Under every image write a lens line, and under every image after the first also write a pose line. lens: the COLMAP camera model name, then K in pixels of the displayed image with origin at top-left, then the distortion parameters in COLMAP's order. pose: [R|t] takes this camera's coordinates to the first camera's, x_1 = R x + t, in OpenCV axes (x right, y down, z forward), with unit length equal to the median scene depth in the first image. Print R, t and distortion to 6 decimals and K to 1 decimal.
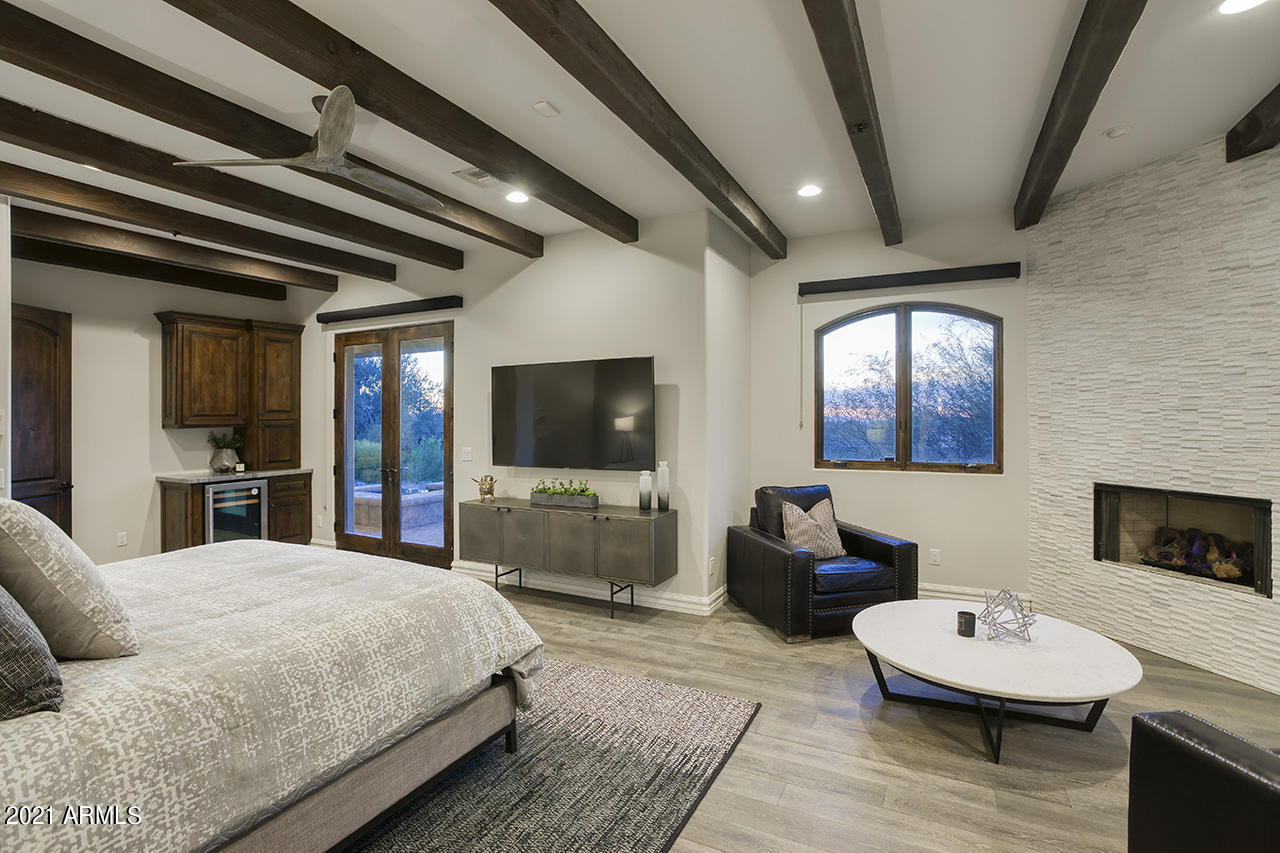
lens RADIAL K [[594.7, 0, 635.1], [0, 594.7, 422.7], [0, 0, 1]] dist [-0.040524, 0.013026]
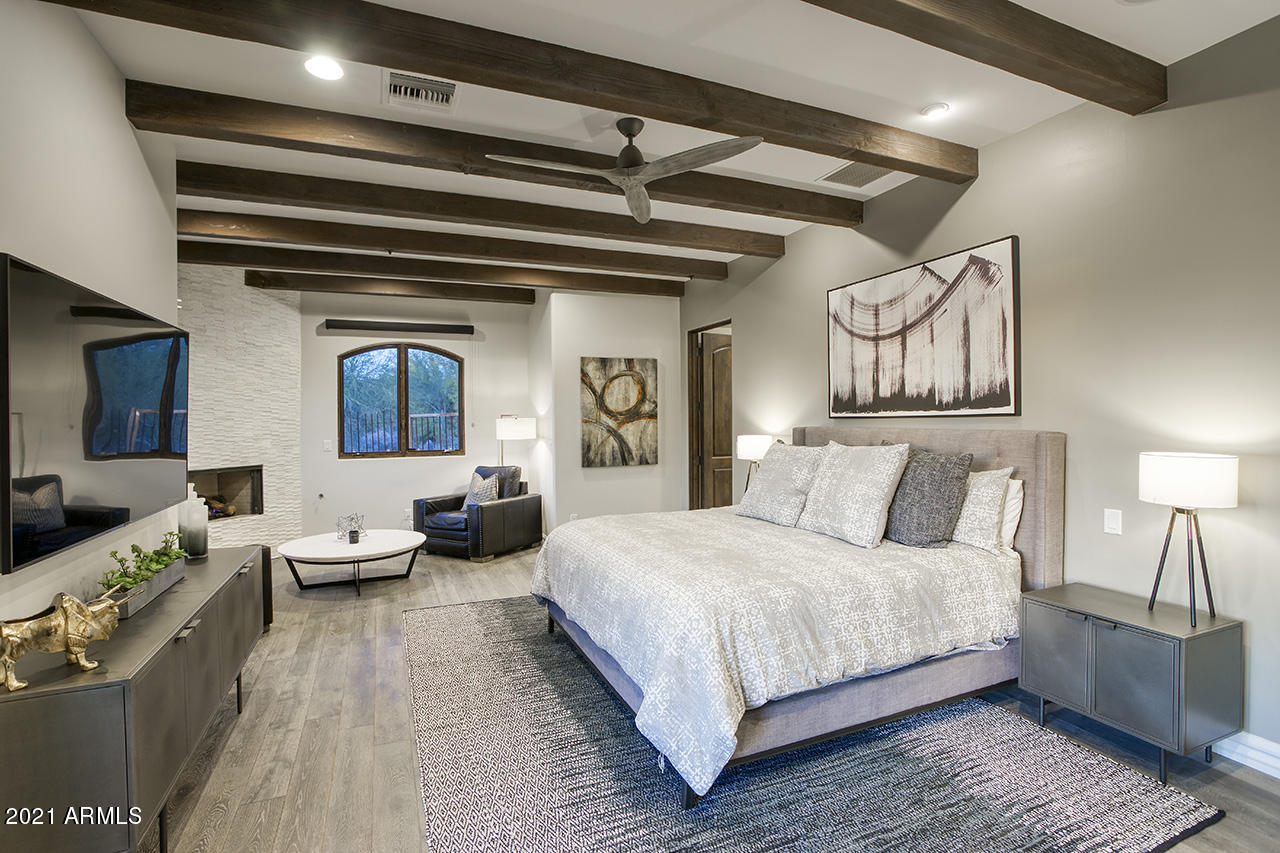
lens RADIAL K [[594.7, 0, 634.7], [0, 594.7, 422.6], [0, 0, 1]] dist [-0.040524, 0.013026]
pose [[-0.779240, 0.008745, 0.626664, -0.974144], [0.015073, 0.999875, 0.004789, -0.001632], [-0.626544, 0.013178, -0.779275, 1.467828]]
